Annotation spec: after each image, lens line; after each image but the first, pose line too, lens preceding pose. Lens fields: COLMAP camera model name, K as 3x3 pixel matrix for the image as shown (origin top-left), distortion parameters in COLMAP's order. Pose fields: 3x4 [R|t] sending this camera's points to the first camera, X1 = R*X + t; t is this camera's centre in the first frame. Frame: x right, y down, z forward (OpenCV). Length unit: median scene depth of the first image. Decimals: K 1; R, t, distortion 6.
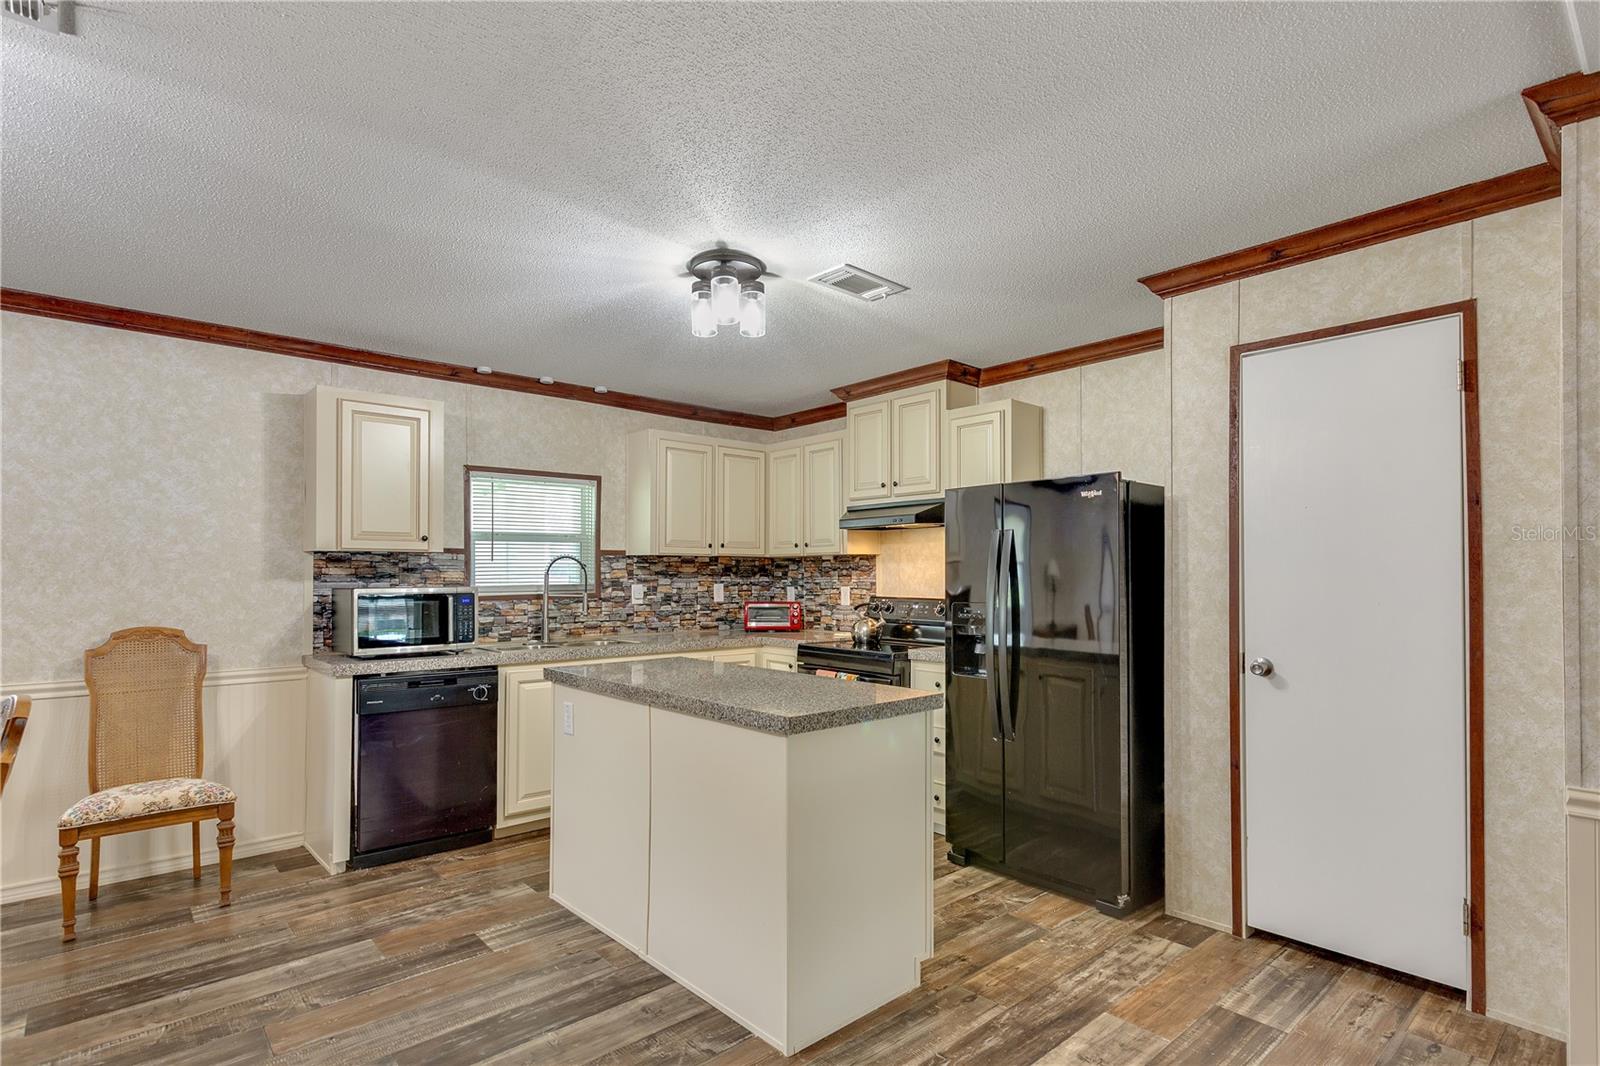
lens RADIAL K [[799.0, 0, 793.2], [0, 799.0, 561.6], [0, 0, 1]] dist [0.000621, 0.002254]
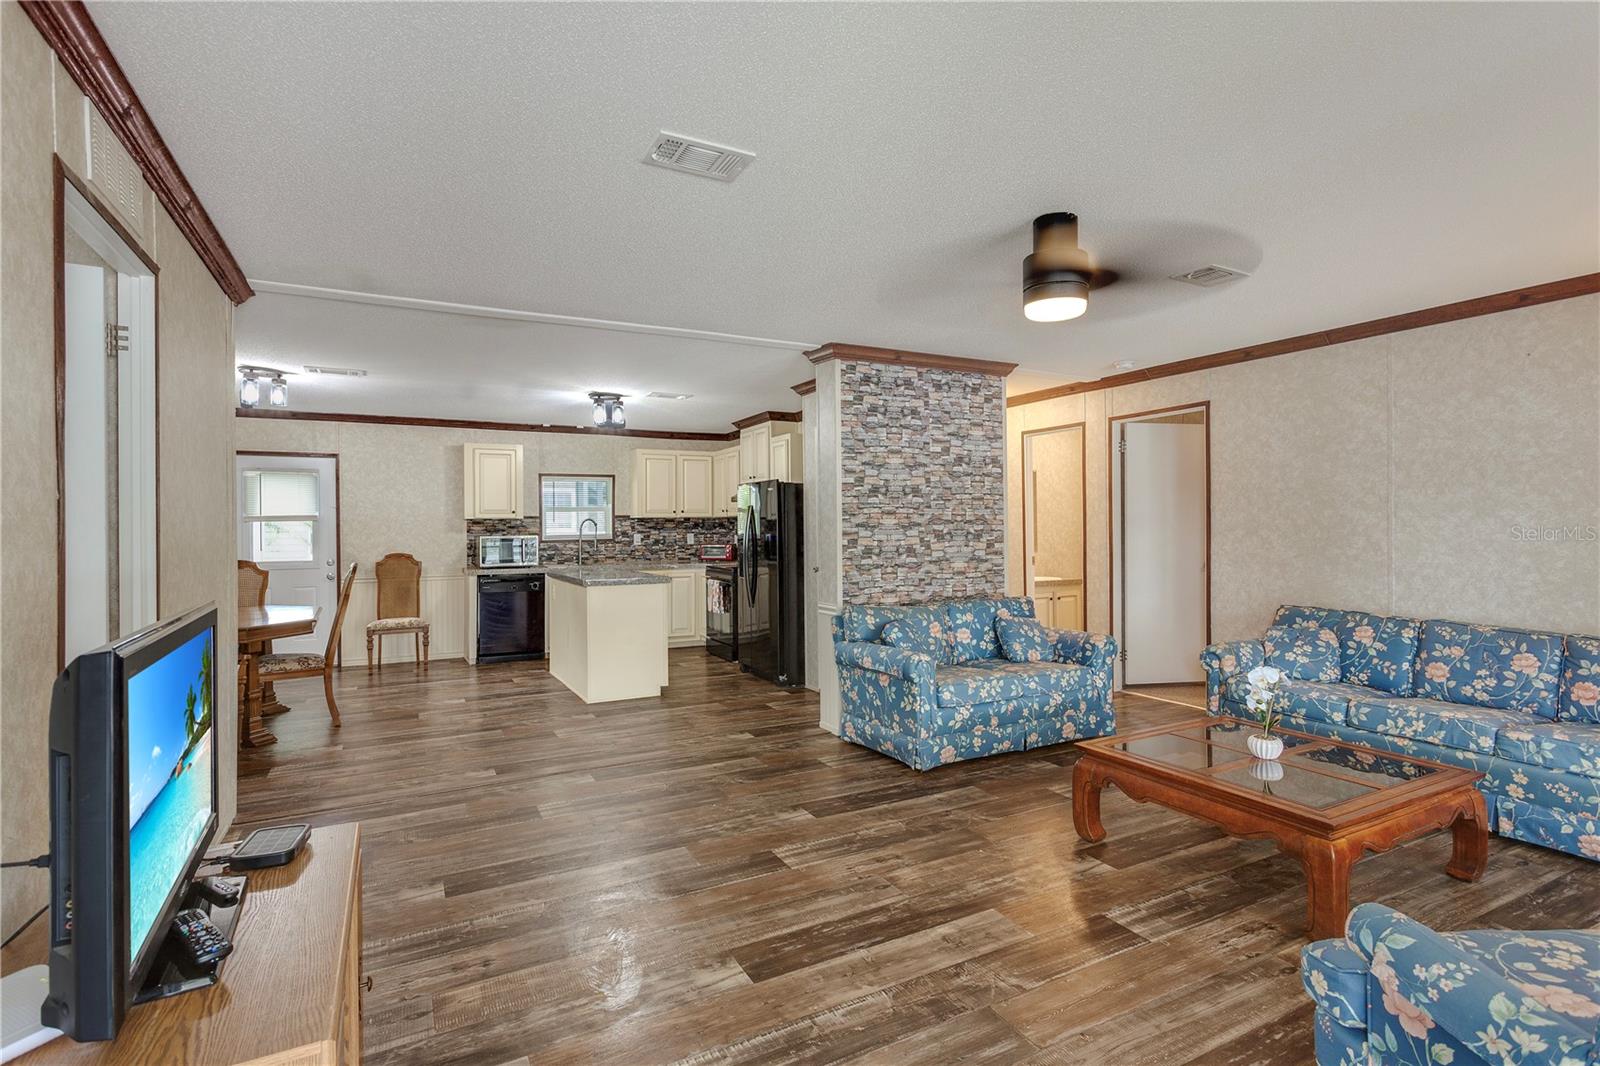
lens RADIAL K [[799.0, 0, 815.2], [0, 799.0, 520.3], [0, 0, 1]] dist [0.000621, 0.002254]
pose [[0.973075, -0.009718, -0.230284, 0.793787], [0.011892, 0.999897, 0.008055, -0.015718], [0.230182, -0.010577, 0.973090, -0.857115]]
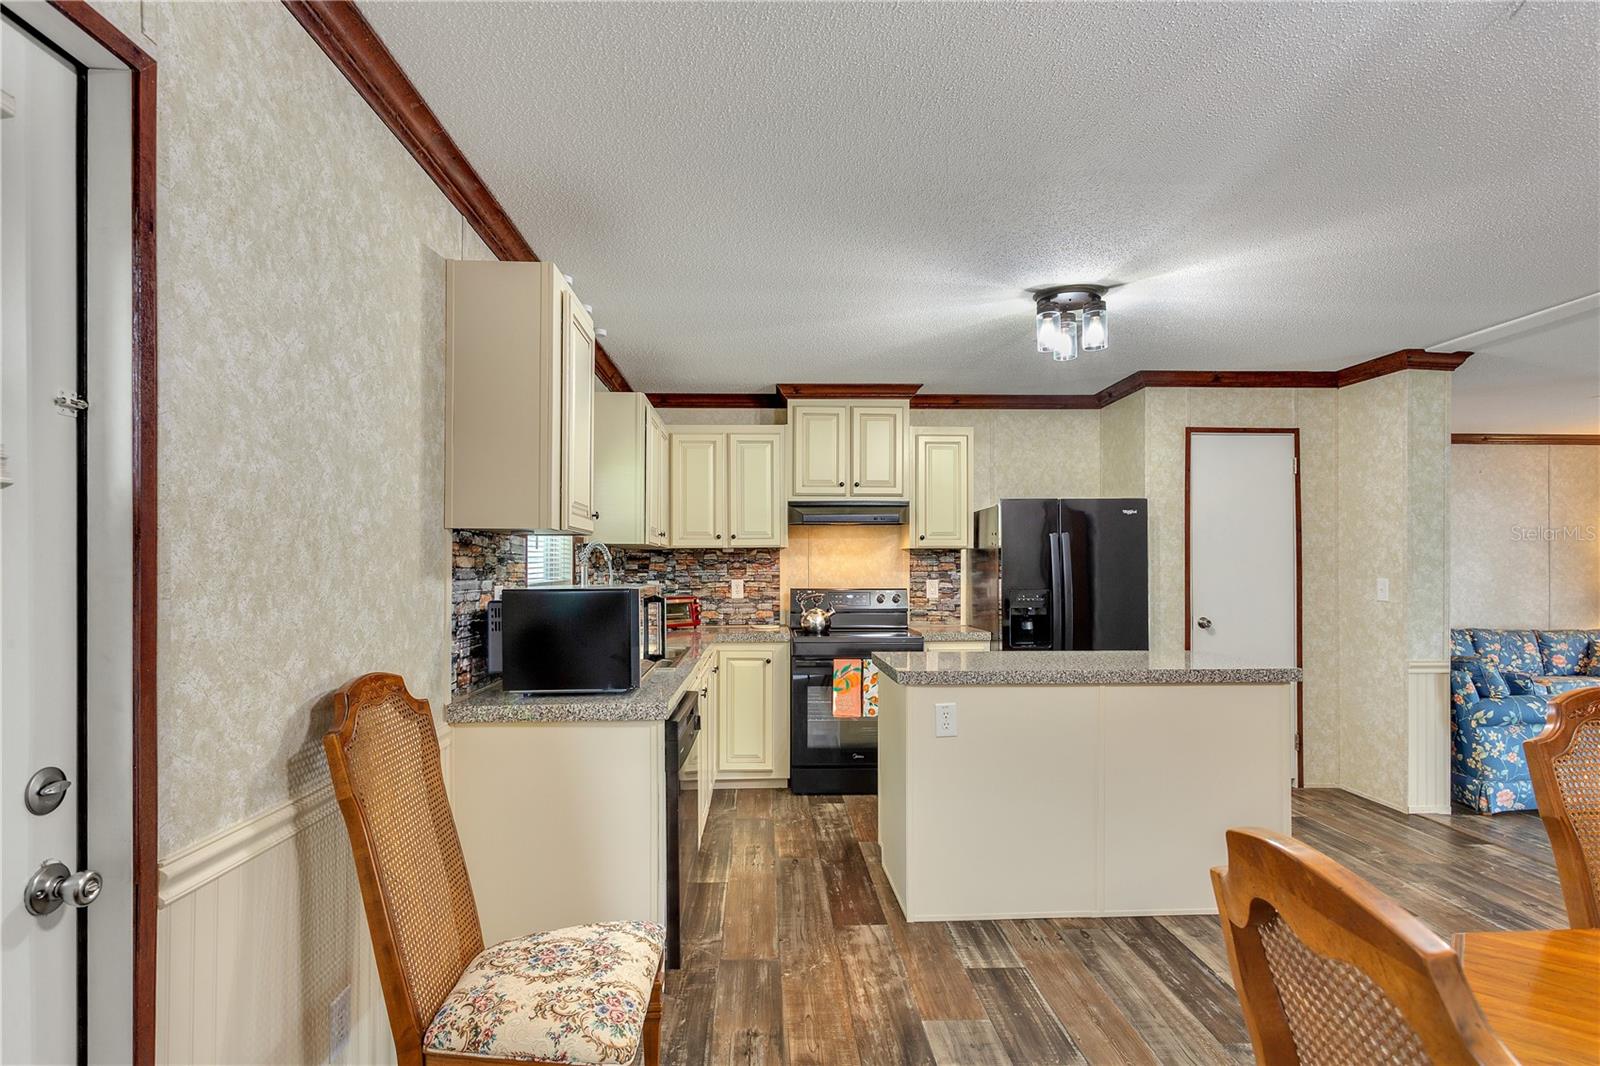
lens RADIAL K [[799.0, 0, 810.8], [0, 799.0, 546.5], [0, 0, 1]] dist [0.000621, 0.002254]
pose [[0.628791, 0.019781, 0.777323, -0.904886], [-0.010951, 0.999803, -0.016584, 0.007763], [-0.777497, 0.001915, 0.628883, 0.429211]]
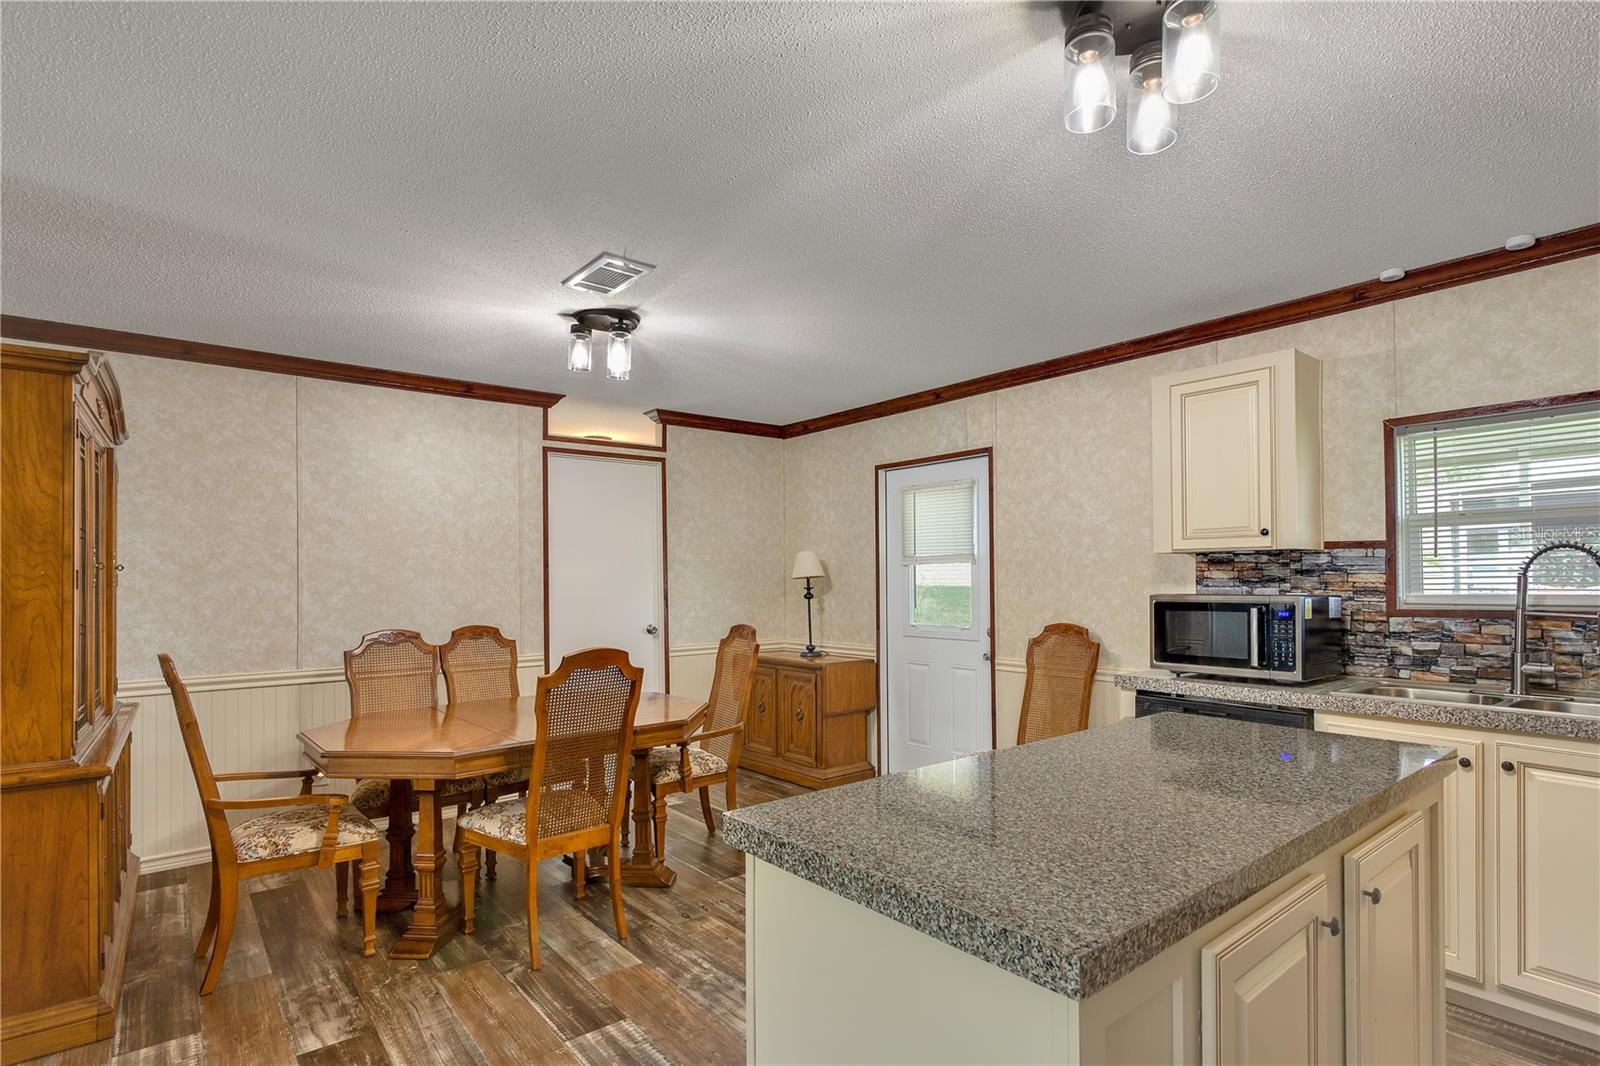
lens RADIAL K [[799.0, 0, 798.7], [0, 799.0, 571.5], [0, 0, 1]] dist [0.000621, 0.002254]
pose [[-0.042249, -0.009047, -0.999066, 0.345067], [0.022667, 0.999693, -0.010012, 0.007017], [0.998850, -0.023069, -0.042031, 0.583260]]
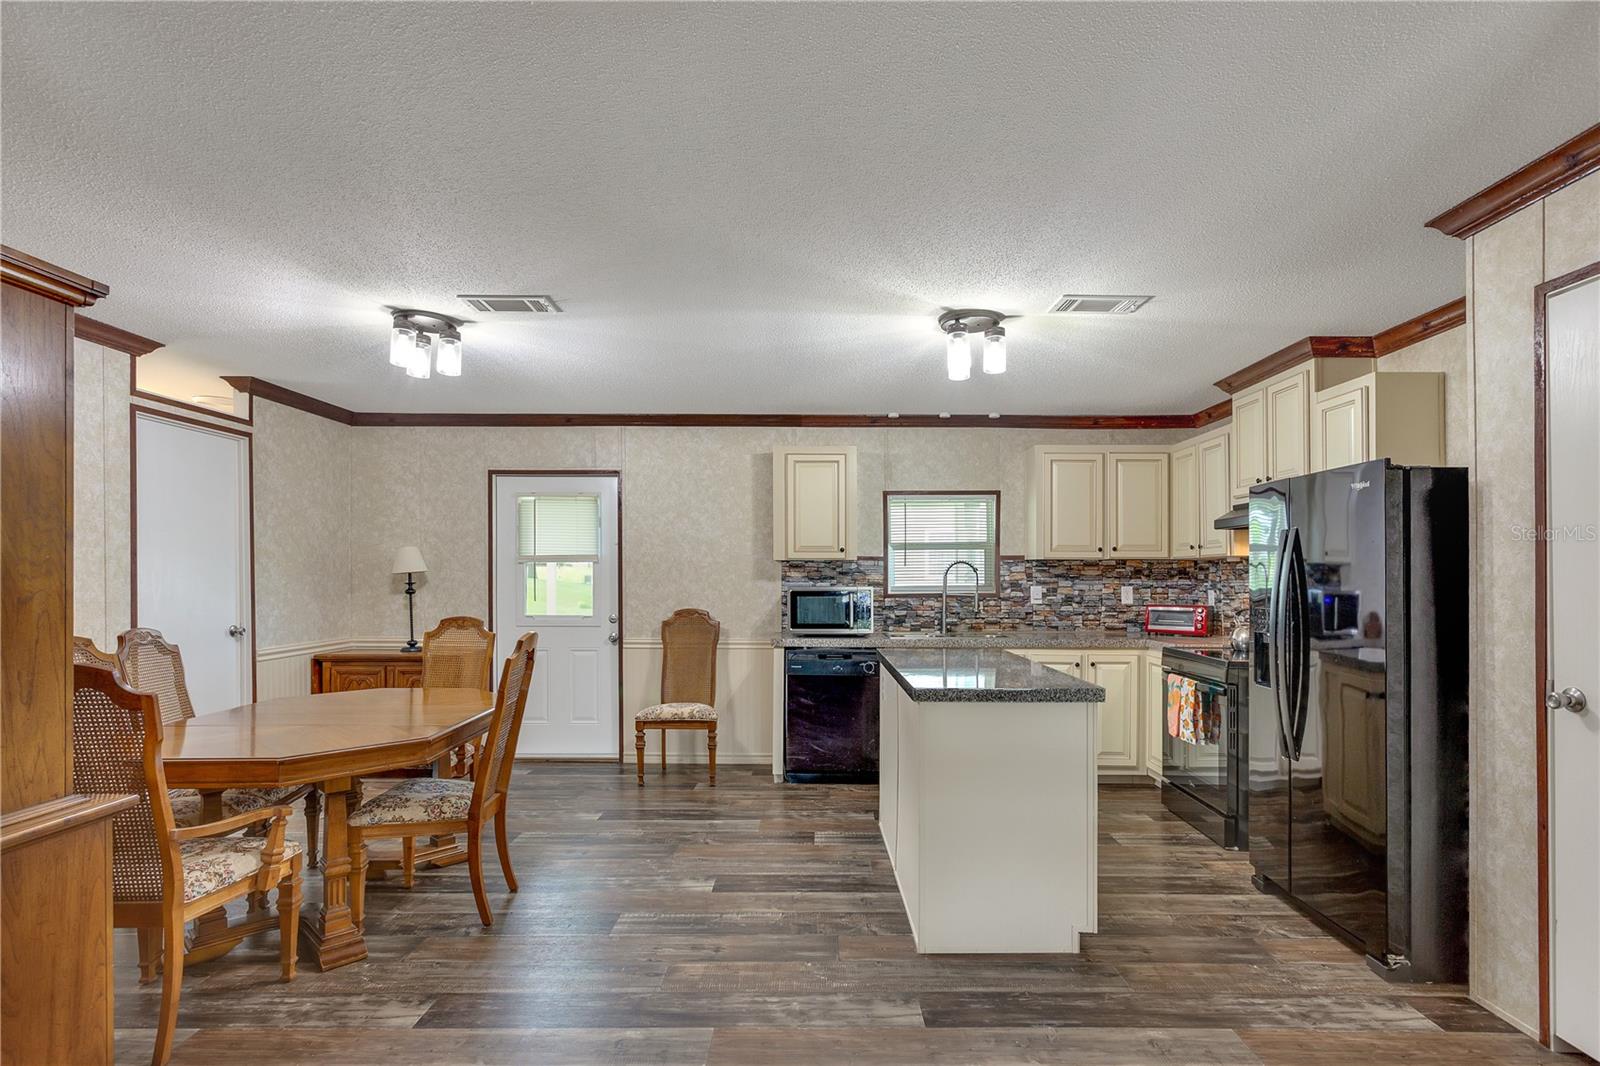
lens RADIAL K [[799.0, 0, 817.4], [0, 799.0, 562.2], [0, 0, 1]] dist [0.000621, 0.002254]
pose [[0.748177, -0.009770, -0.663428, 0.406621], [0.008241, 0.999951, -0.005432, -0.001220], [0.663449, -0.001403, 0.748221, -0.035592]]
